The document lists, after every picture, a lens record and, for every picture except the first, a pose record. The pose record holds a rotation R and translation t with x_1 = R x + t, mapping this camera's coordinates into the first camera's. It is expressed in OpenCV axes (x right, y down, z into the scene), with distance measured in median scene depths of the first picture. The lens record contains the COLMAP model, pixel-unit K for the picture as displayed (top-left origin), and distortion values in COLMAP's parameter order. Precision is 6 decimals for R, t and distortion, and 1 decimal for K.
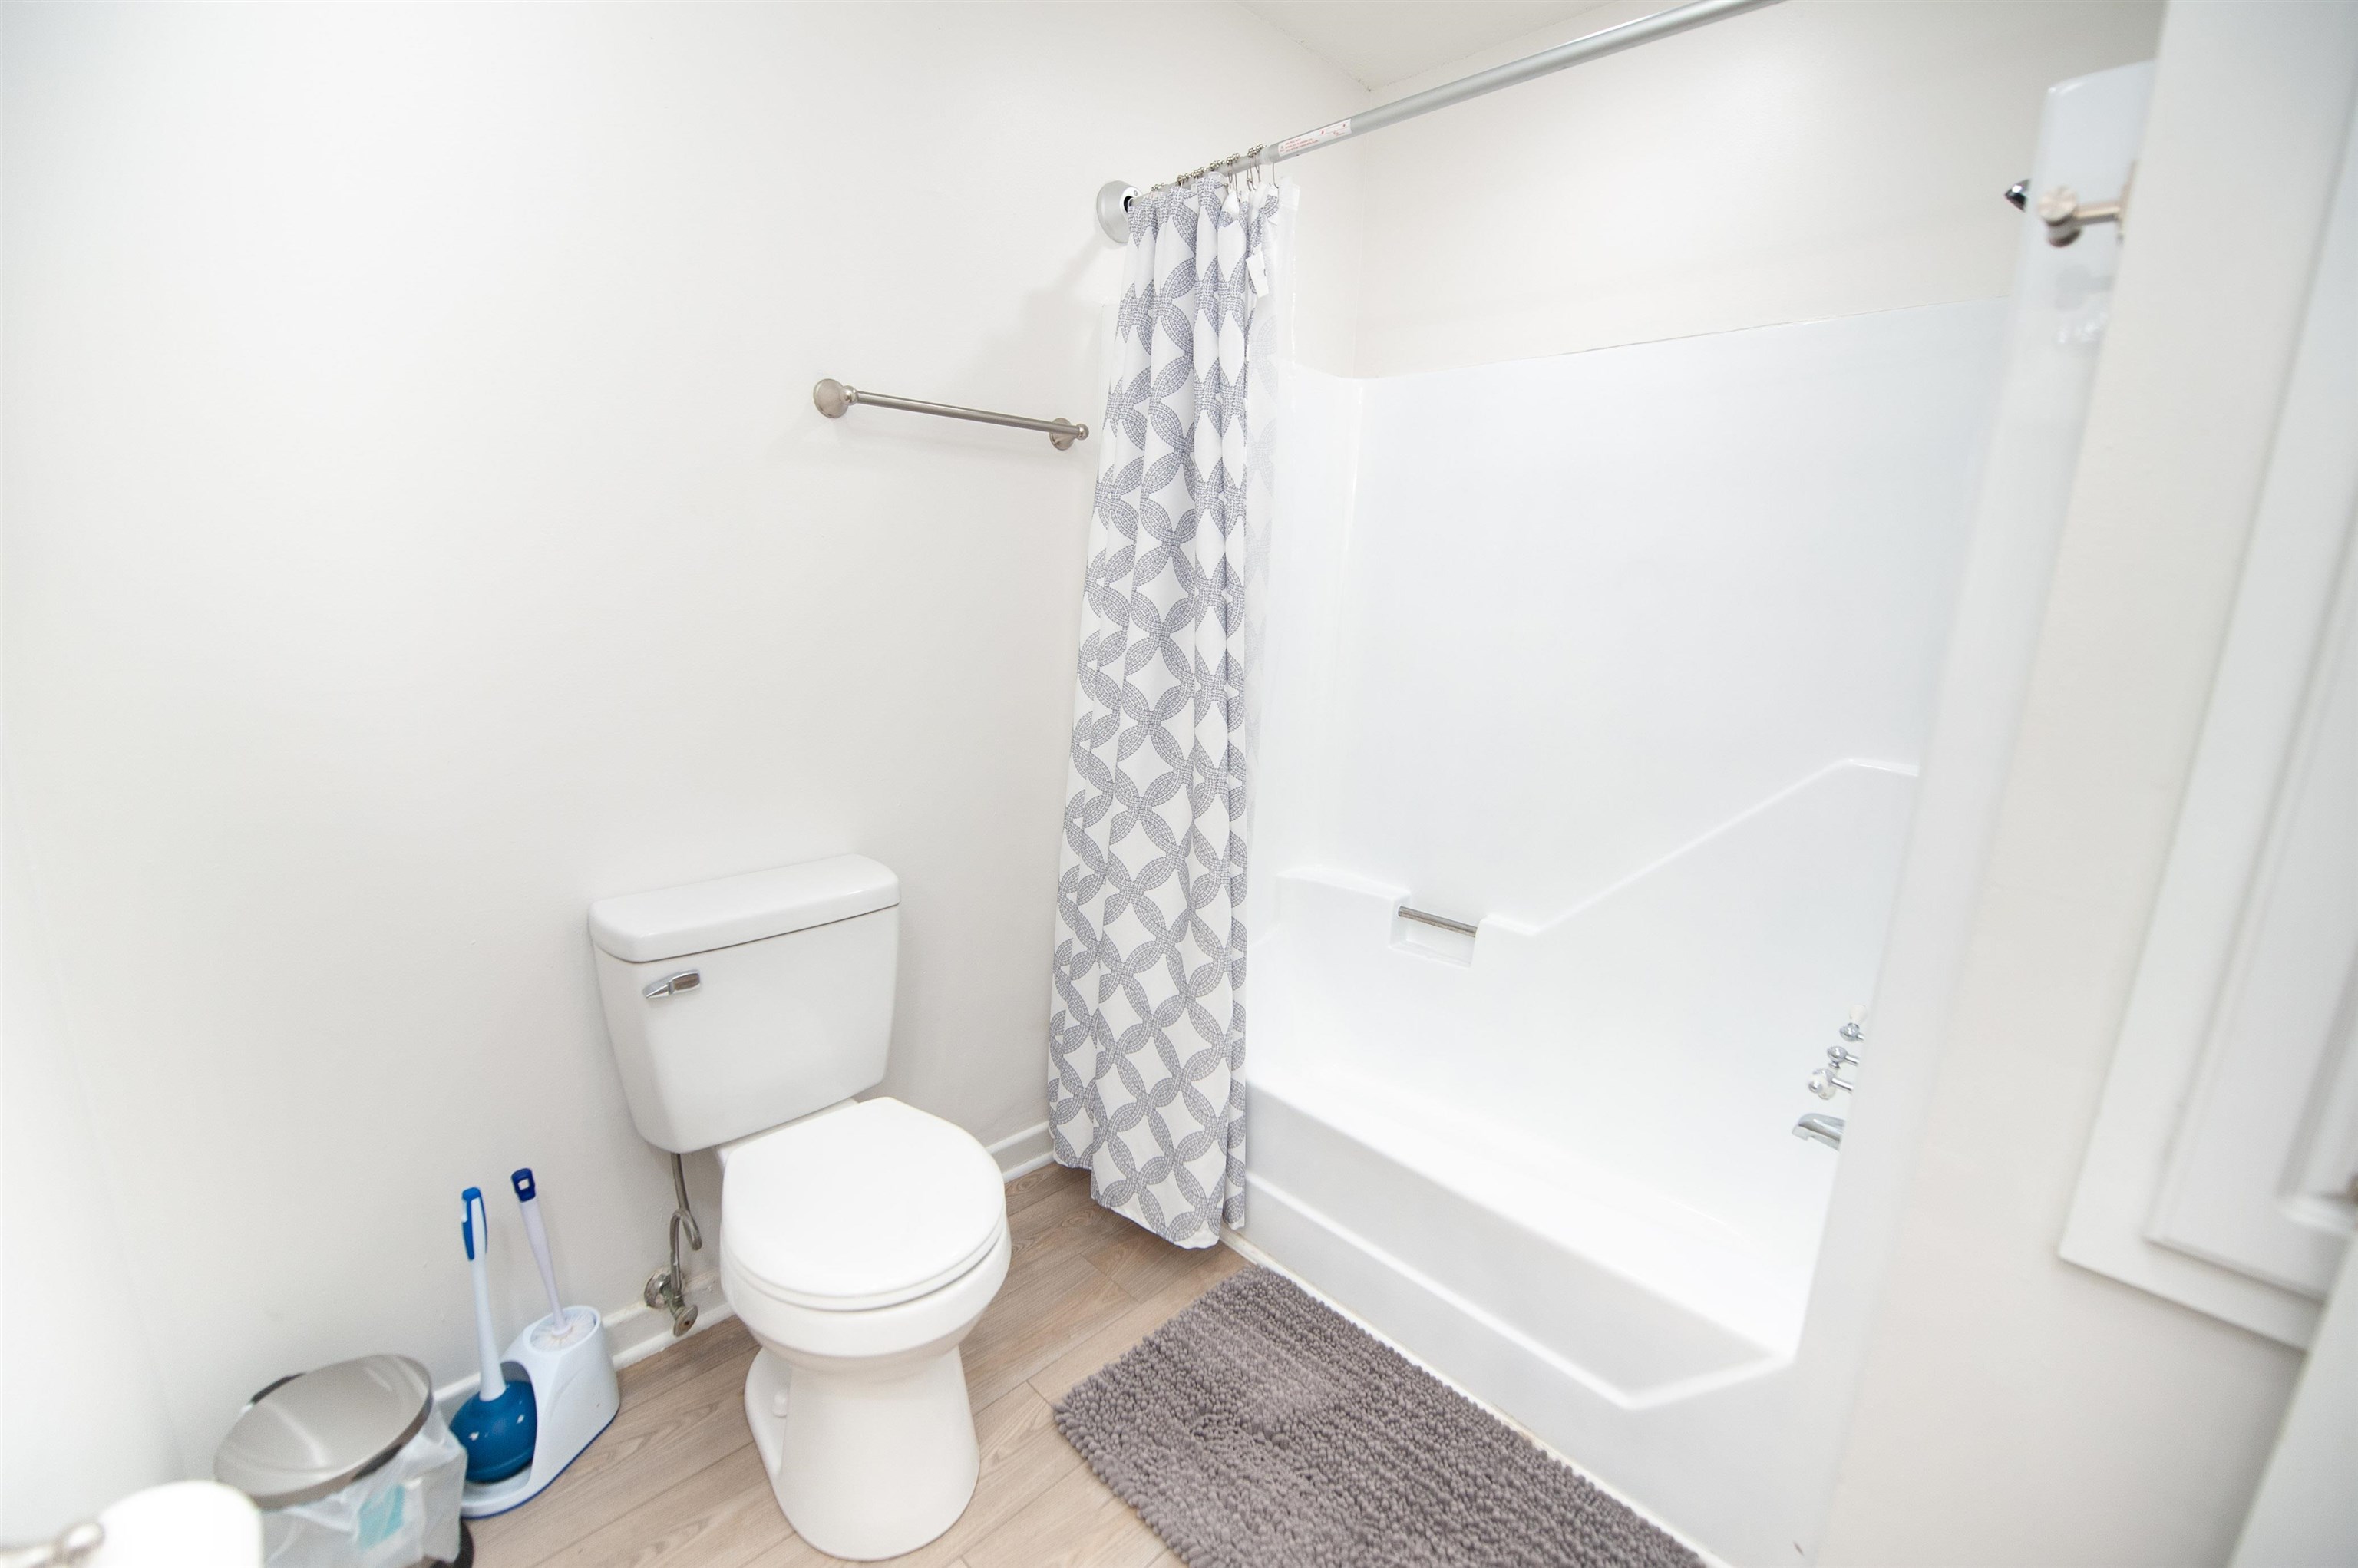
lens RADIAL K [[979.9, 0, 1177.1], [0, 979.9, 793.4], [0, 0, 1]] dist [-0.011587, -0.000181]
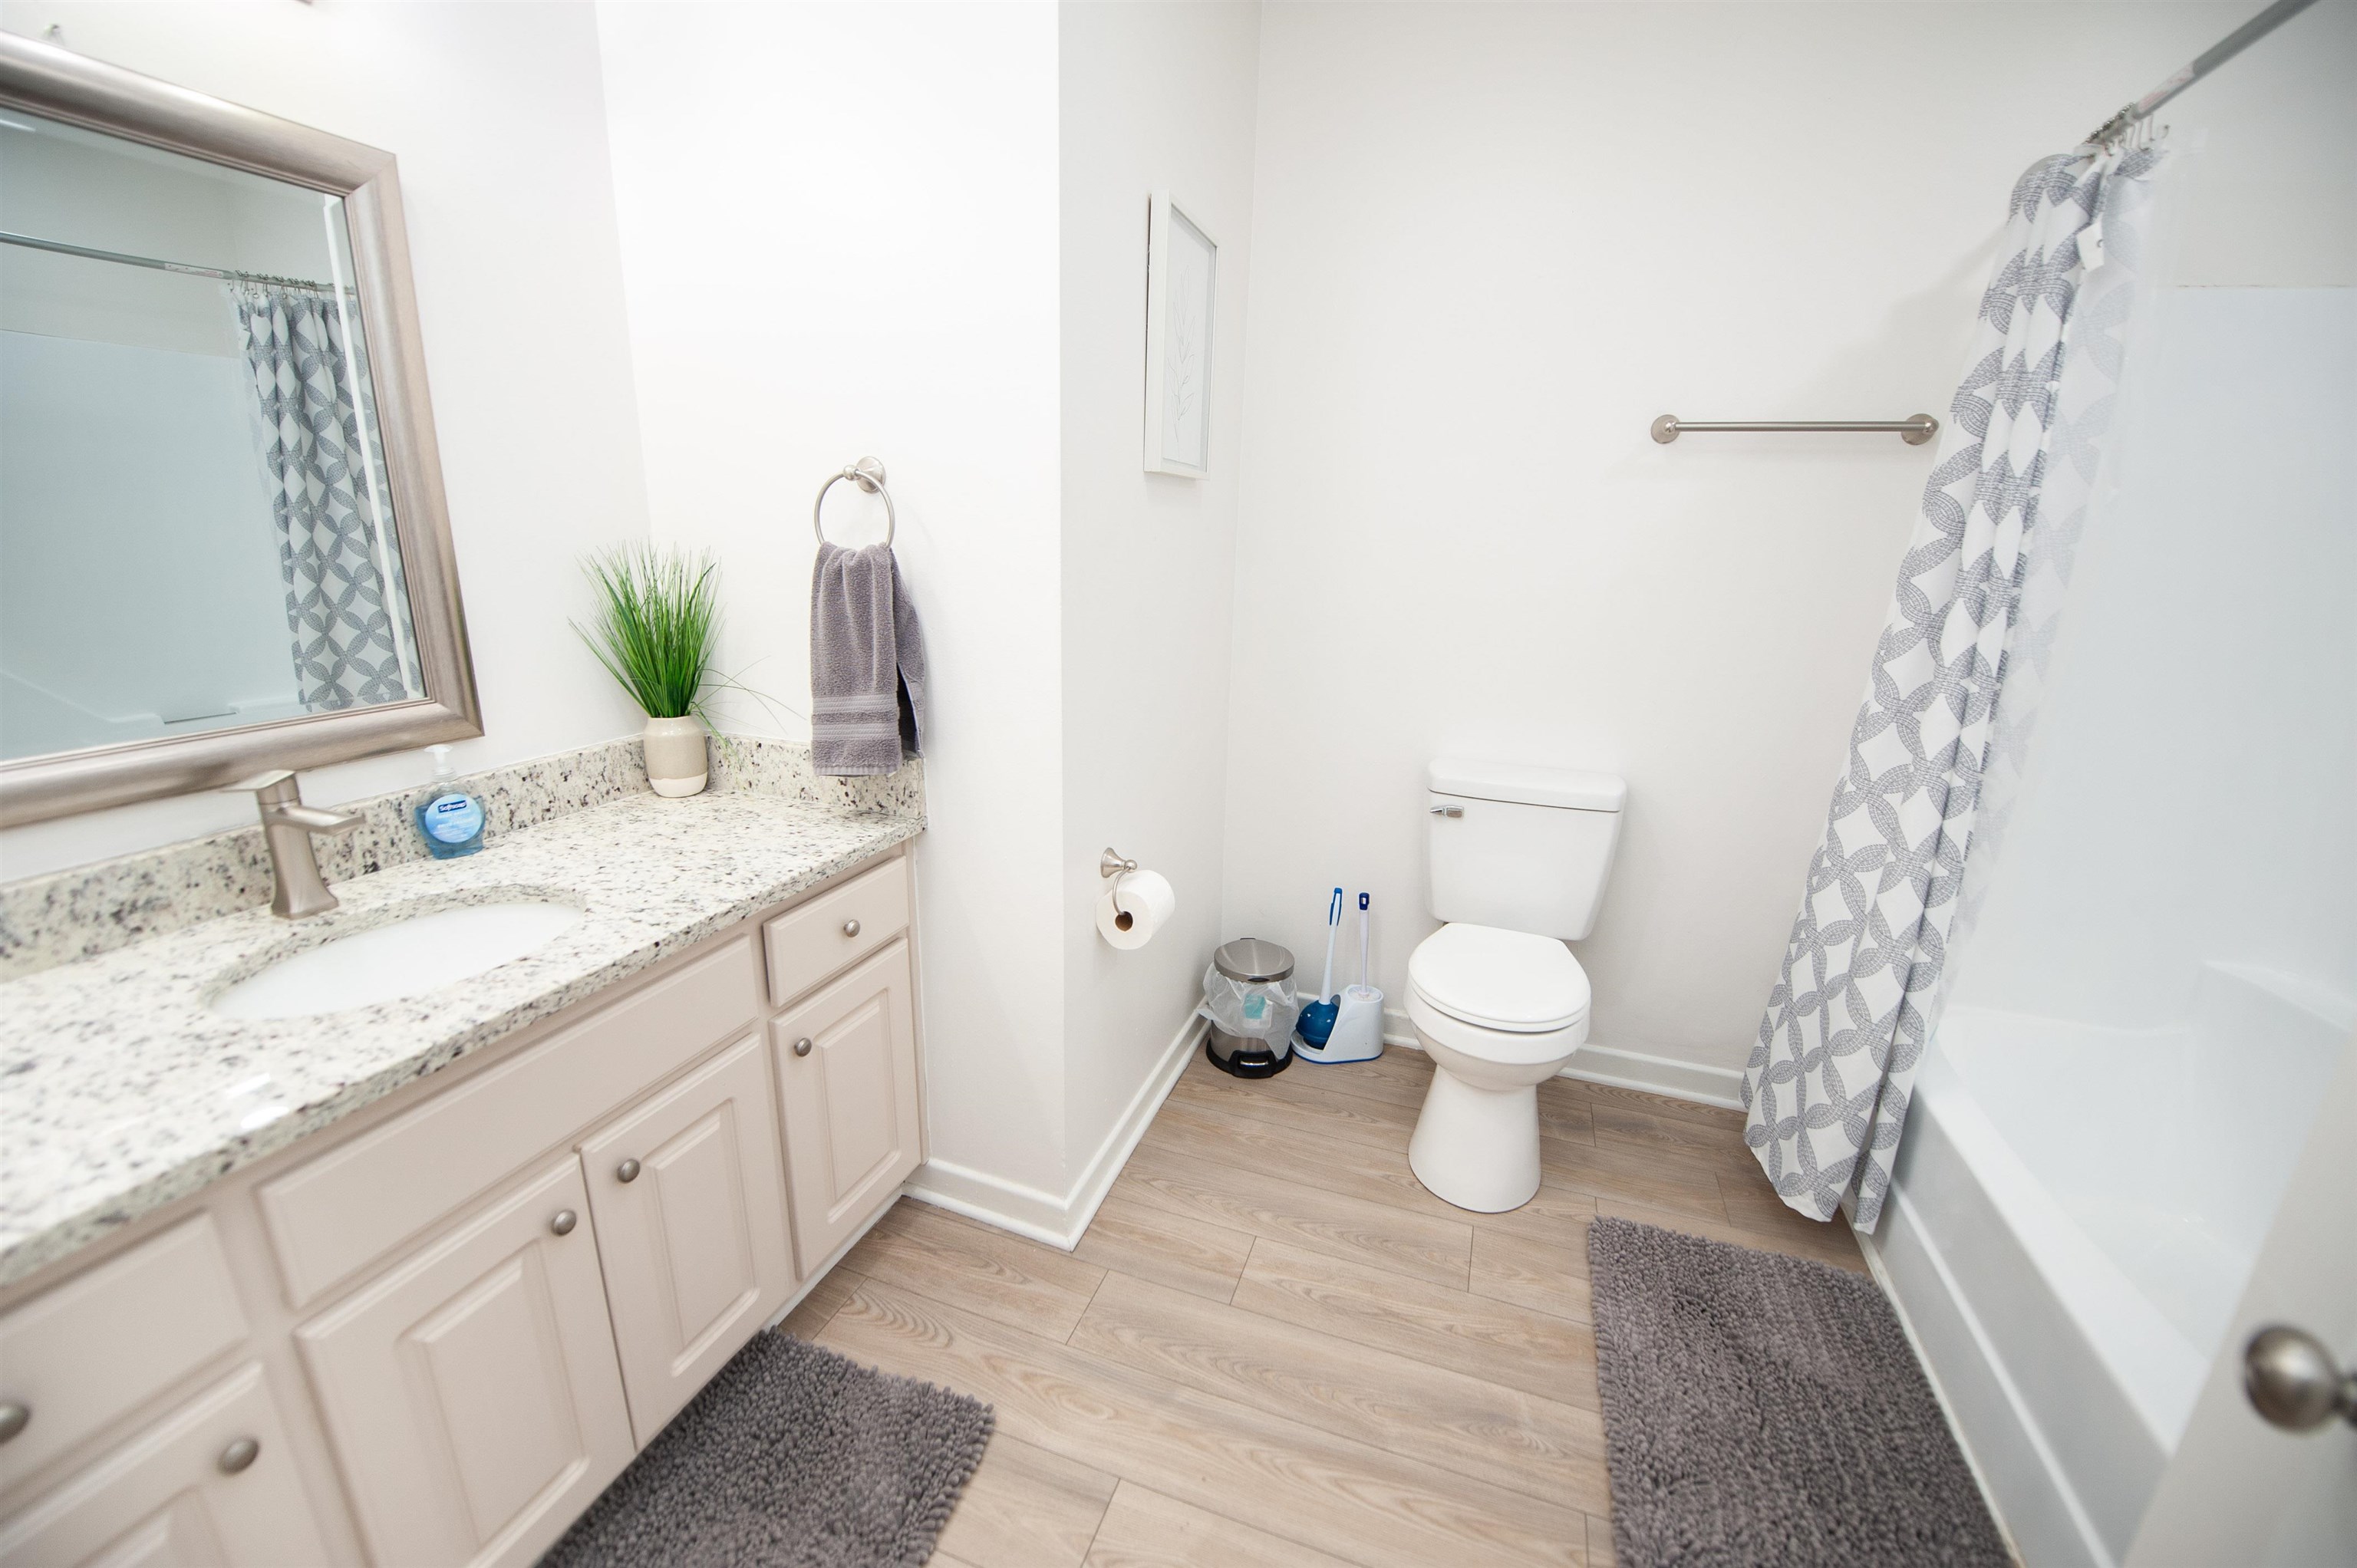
lens RADIAL K [[937.1, 0, 1175.0], [0, 937.1, 781.4], [0, 0, 1]] dist [-0.016749, -0.002585]
pose [[0.429225, 0.210502, -0.878325, 0.550872], [-0.207837, 0.969384, 0.130758, 0.031467], [0.878959, 0.126423, 0.459834, -0.103968]]
